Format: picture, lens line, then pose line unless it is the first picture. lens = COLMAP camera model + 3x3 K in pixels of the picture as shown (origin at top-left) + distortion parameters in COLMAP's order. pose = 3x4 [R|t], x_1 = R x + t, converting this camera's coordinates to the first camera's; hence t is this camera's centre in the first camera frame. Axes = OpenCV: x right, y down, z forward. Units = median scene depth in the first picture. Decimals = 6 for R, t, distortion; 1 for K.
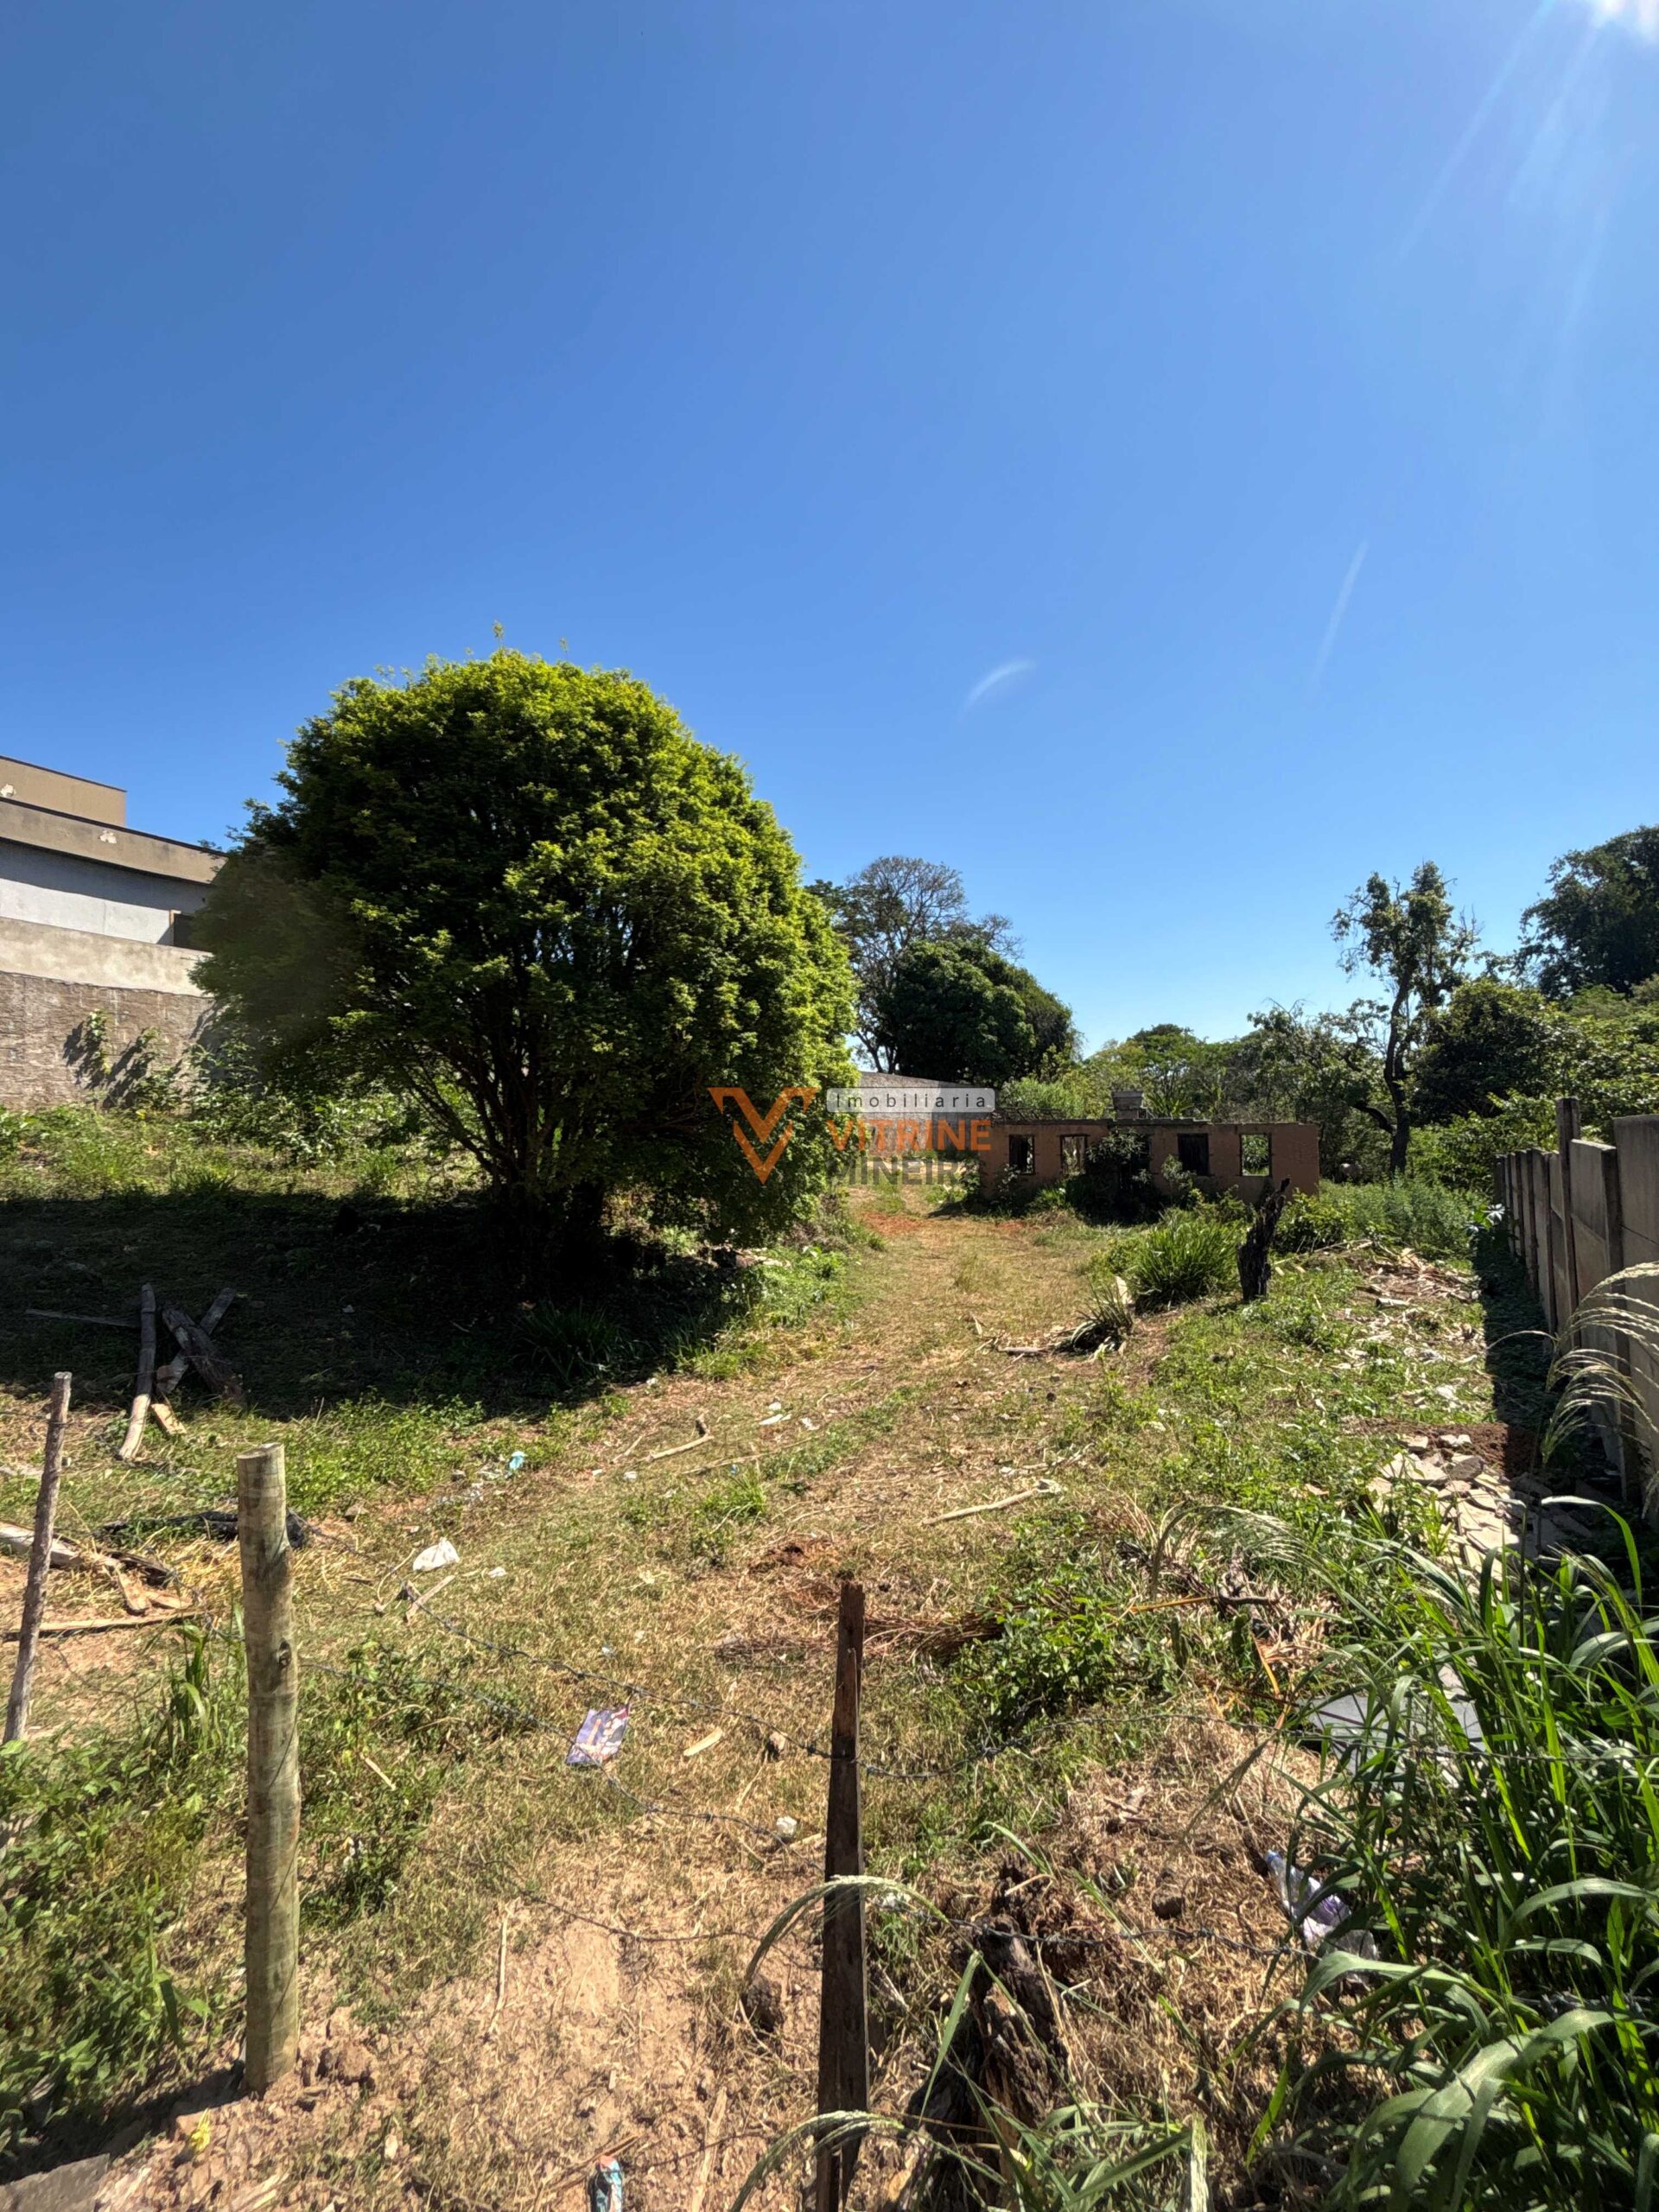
lens RADIAL K [[894.7, 0, 834.8], [0, 894.7, 1095.2], [0, 0, 1]] dist [-0.000785, -0.000009]
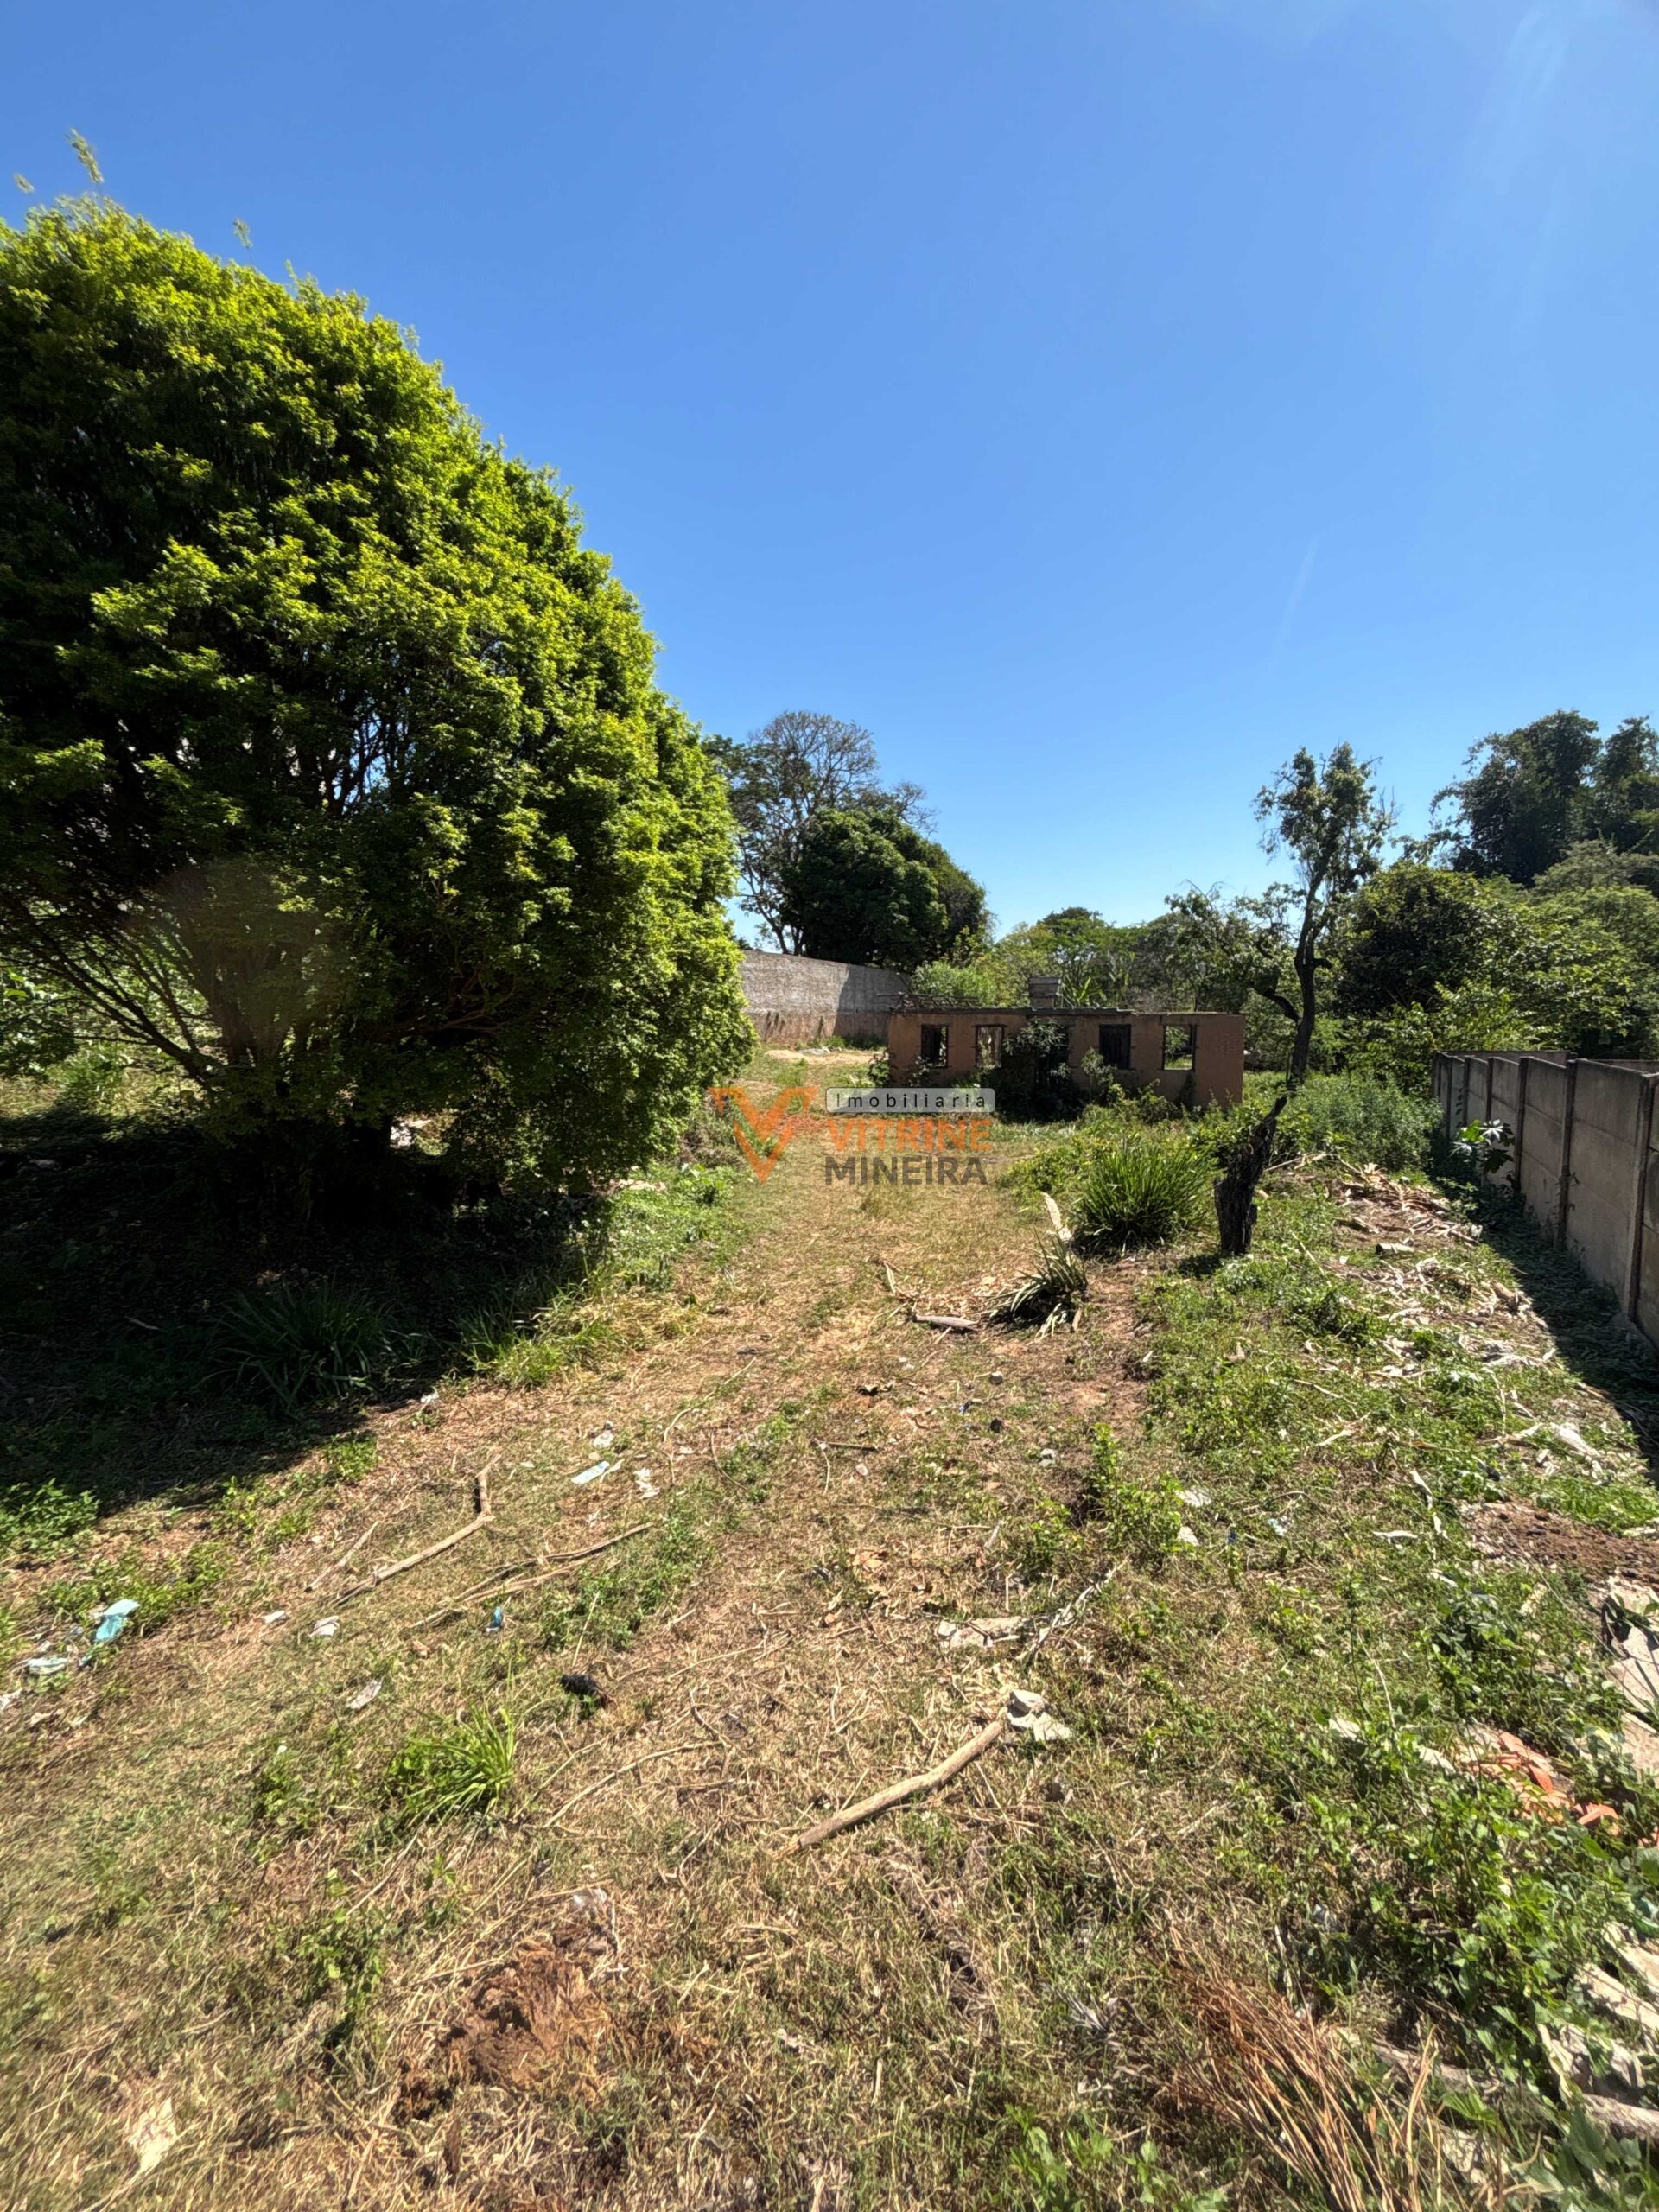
lens RADIAL K [[894.7, 0, 835.7], [0, 894.7, 1100.1], [0, 0, 1]] dist [-0.000785, -0.000009]
pose [[0.994507, -0.002885, 0.104629, 0.032062], [-0.011510, 0.990542, 0.136723, -0.007346], [-0.104033, -0.137176, 0.985068, 0.267991]]
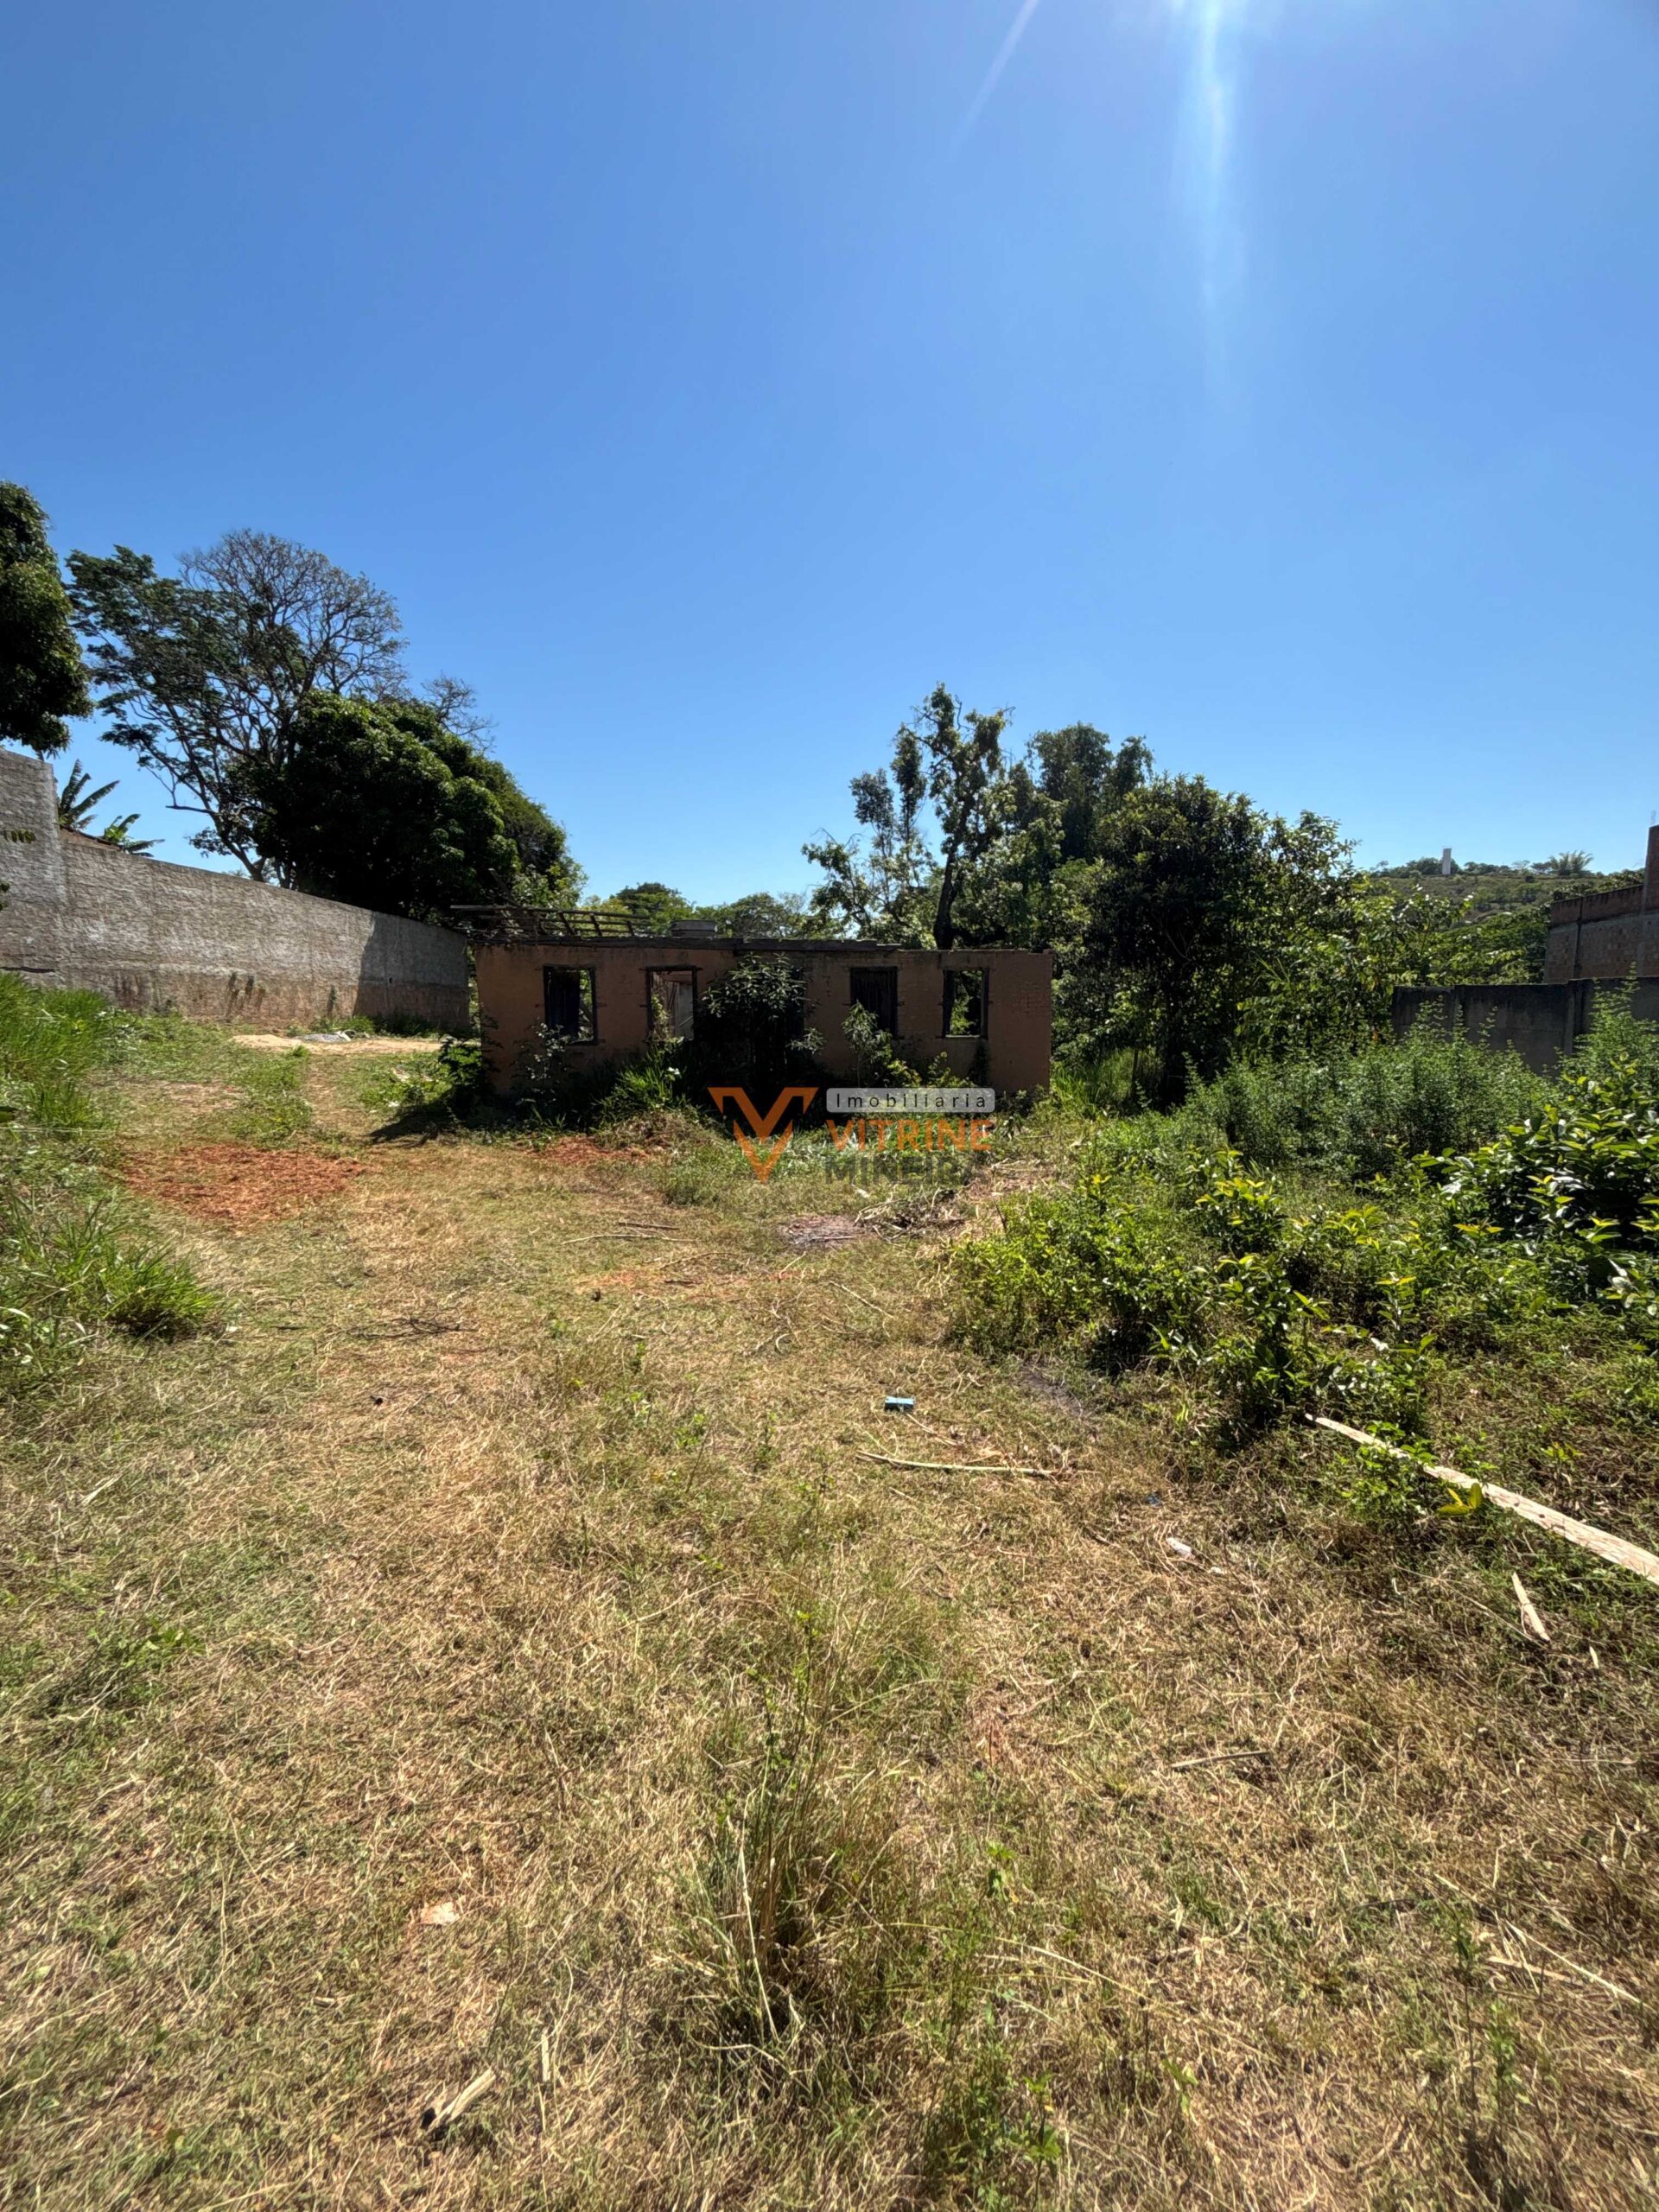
lens RADIAL K [[894.7, 0, 837.8], [0, 894.7, 1097.4], [0, 0, 1]] dist [-0.000785, -0.000009]
pose [[0.825363, -0.051935, 0.562209, 0.131778], [-0.023100, 0.991820, 0.125535, 0.147284], [-0.564130, -0.116599, 0.817412, 1.413761]]
